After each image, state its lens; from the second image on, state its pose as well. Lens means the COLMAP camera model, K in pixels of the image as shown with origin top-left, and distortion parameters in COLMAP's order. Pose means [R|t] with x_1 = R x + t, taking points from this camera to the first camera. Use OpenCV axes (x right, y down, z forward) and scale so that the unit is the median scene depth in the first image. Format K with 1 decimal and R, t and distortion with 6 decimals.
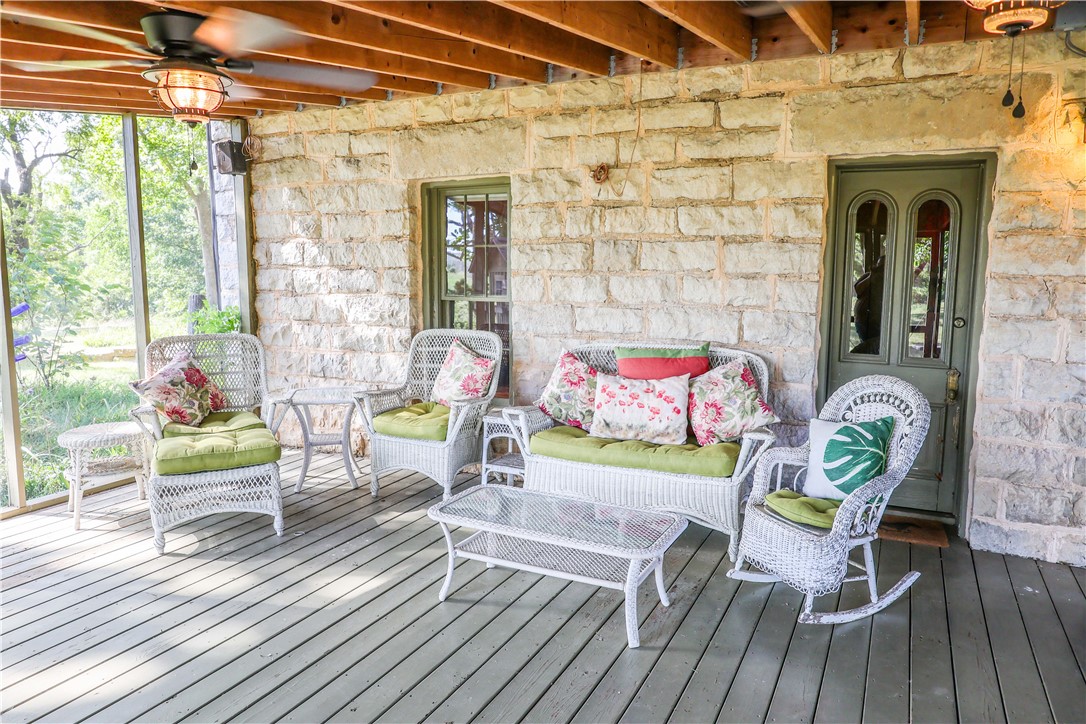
lens RADIAL K [[750.0, 0, 543.0], [0, 750.0, 362.0], [0, 0, 1]] dist [-0.004227, 0.006246]
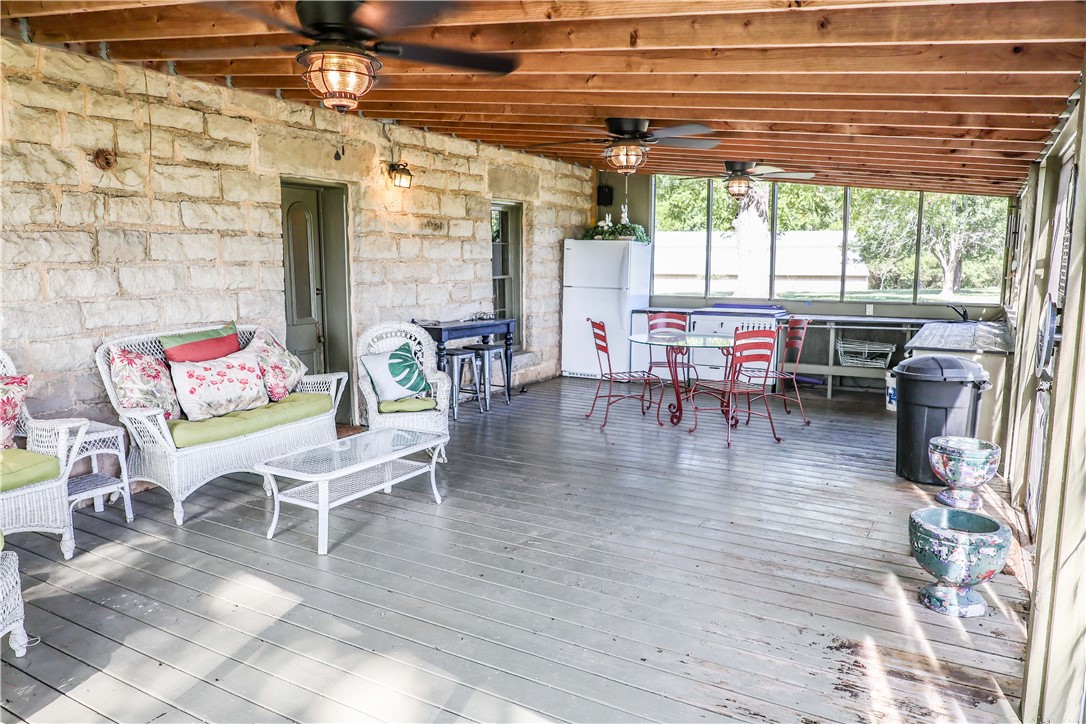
lens RADIAL K [[757.8, 0, 543.0], [0, 757.8, 362.0], [0, 0, 1]] dist [0.036033, -0.000649]
pose [[0.078112, -0.148667, 0.985798, -0.906703], [0.136676, 0.981079, 0.137125, -0.058646], [-0.987531, 0.124024, 0.096953, 0.400482]]
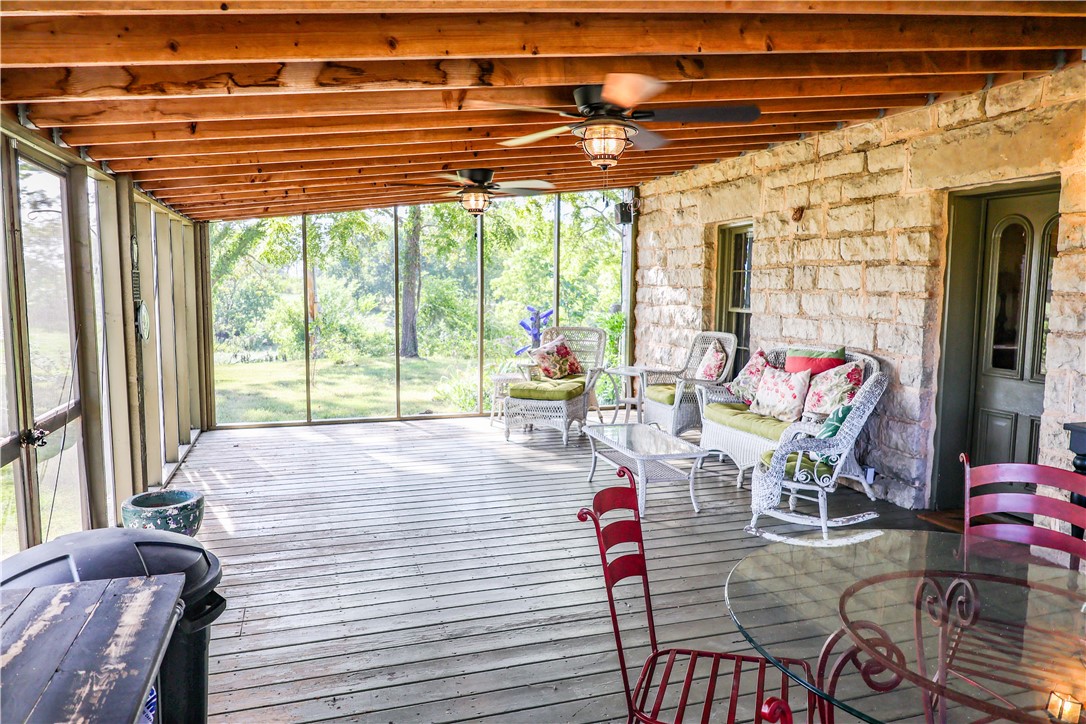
lens RADIAL K [[773.5, 0, 543.0], [0, 773.5, 362.0], [0, 0, 1]] dist [0.076461, 0.003259]
pose [[0.697914, 0.076650, -0.712068, 0.773480], [-0.103118, 0.994651, 0.006001, 0.040365], [0.708719, 0.069239, 0.702085, -0.244886]]
